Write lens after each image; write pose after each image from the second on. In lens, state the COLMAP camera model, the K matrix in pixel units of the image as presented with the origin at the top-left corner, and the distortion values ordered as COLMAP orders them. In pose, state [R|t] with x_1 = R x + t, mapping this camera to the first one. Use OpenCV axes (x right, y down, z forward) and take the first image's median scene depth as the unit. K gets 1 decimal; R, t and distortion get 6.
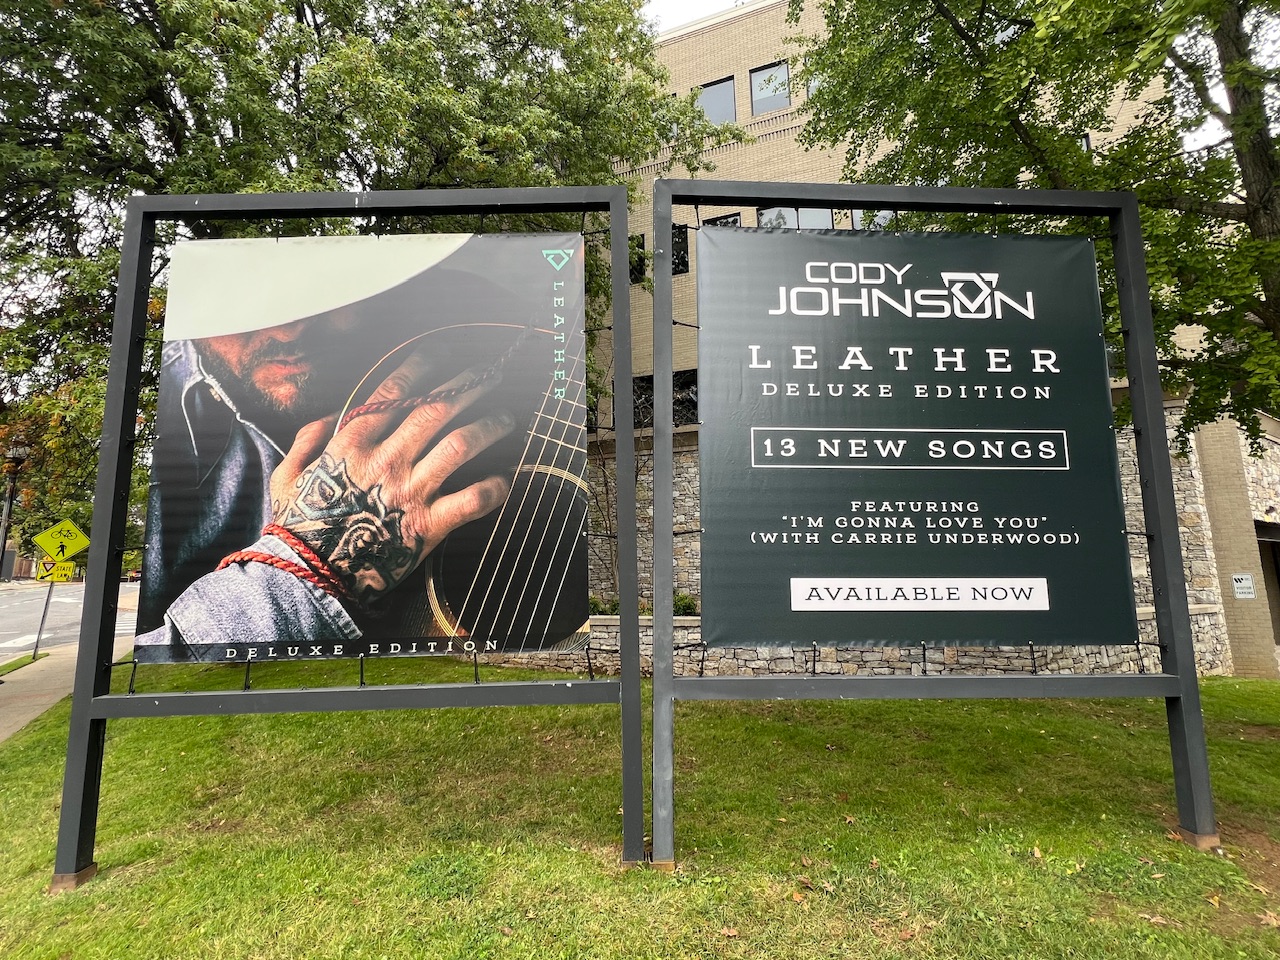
lens RADIAL K [[598.0, 0, 642.1], [0, 598.0, 477.4], [0, 0, 1]] dist [0.002315, 0.001305]
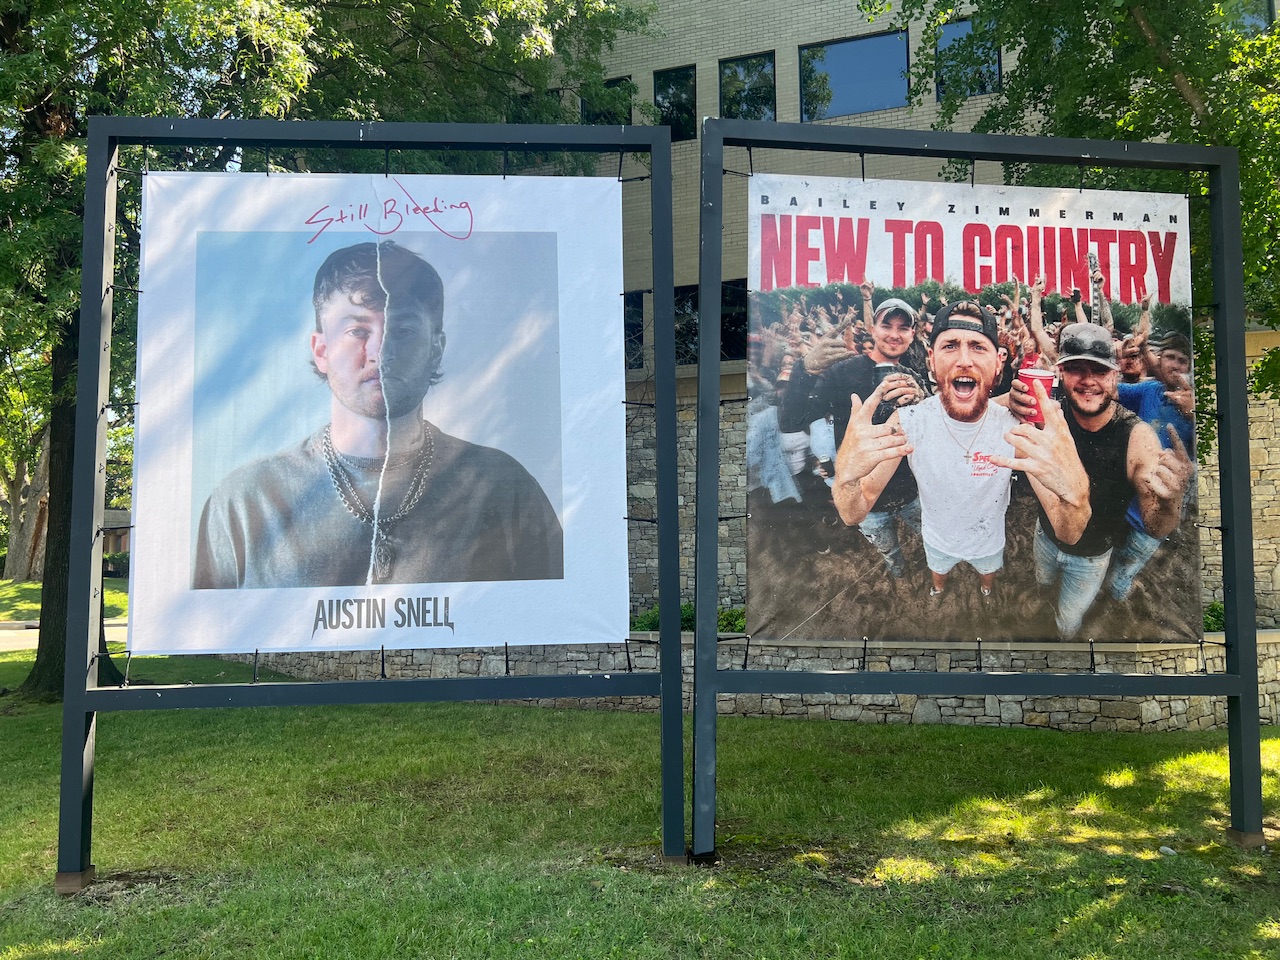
lens RADIAL K [[970.6, 0, 647.8], [0, 970.6, 482.1], [0, 0, 1]] dist [0.025664, -0.003969]
pose [[0.998067, 0.017789, 0.059540, -0.142520], [-0.020893, 0.998432, 0.051930, -0.037217], [-0.058523, -0.053074, 0.996874, -0.470113]]
